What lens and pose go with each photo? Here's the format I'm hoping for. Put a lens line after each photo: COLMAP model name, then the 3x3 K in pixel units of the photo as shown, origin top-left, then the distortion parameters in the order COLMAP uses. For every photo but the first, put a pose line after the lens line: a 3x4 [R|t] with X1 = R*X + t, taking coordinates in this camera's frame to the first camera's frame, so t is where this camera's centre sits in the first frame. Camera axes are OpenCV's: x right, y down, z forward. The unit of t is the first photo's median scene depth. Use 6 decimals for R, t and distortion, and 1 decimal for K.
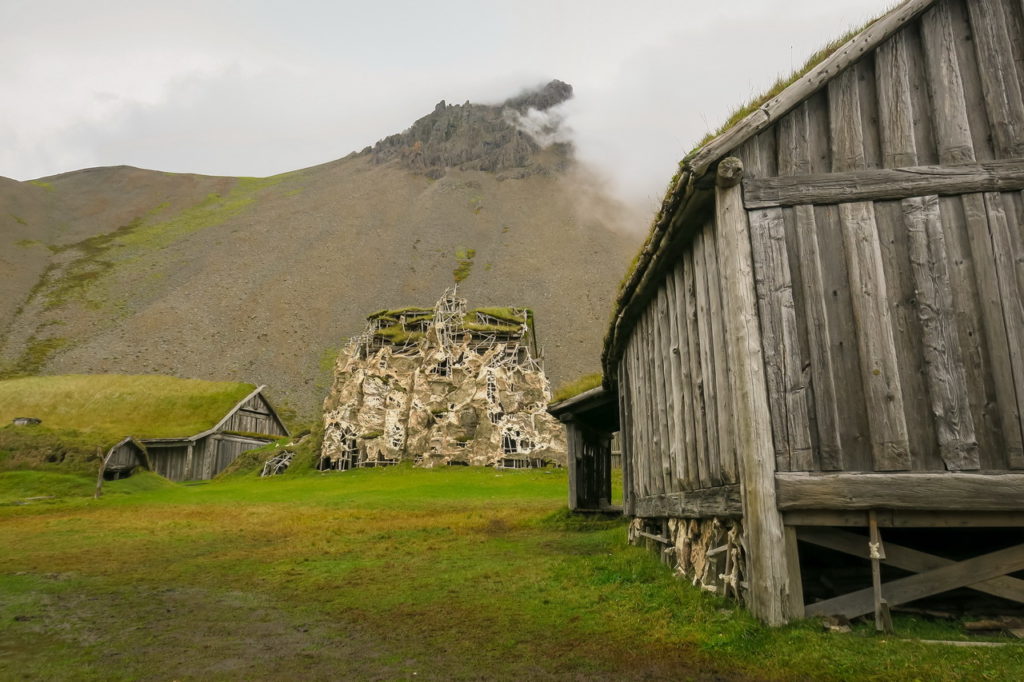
lens RADIAL K [[710.0, 0, 506.7], [0, 710.0, 341.4], [0, 0, 1]] dist [-0.011165, -0.002076]
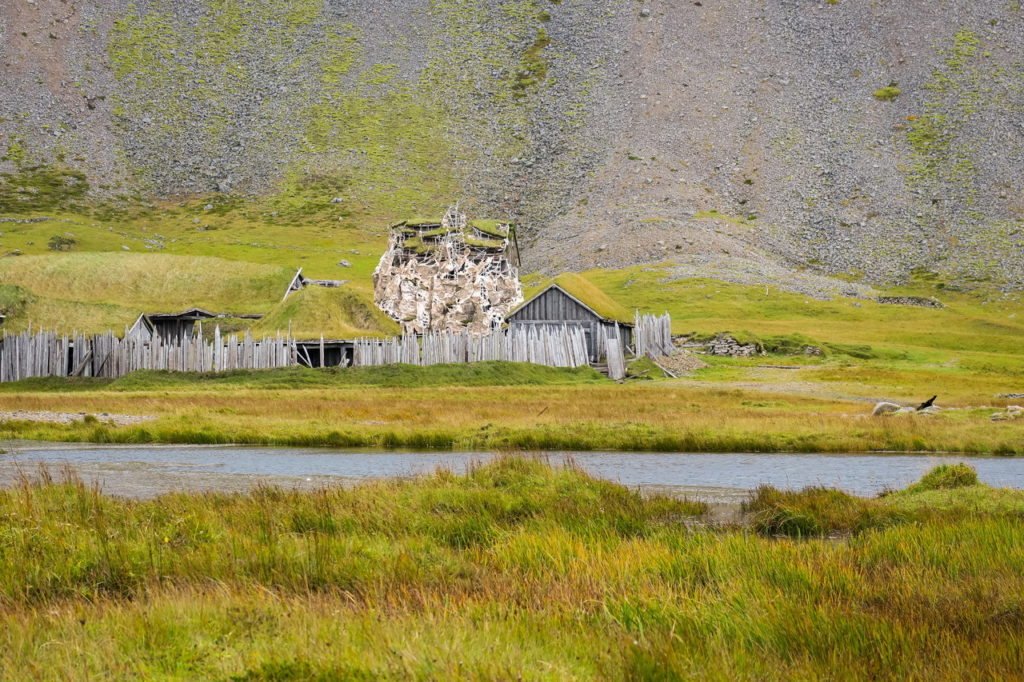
lens RADIAL K [[2371.7, 0, 512.0], [0, 2371.7, 341.5], [0, 0, 1]] dist [0.005533, 0.000000]
pose [[0.999864, 0.003023, -0.016195, 0.126189], [0.000492, 0.977096, 0.212799, -0.928753], [0.016467, -0.212778, 0.976962, -4.114605]]
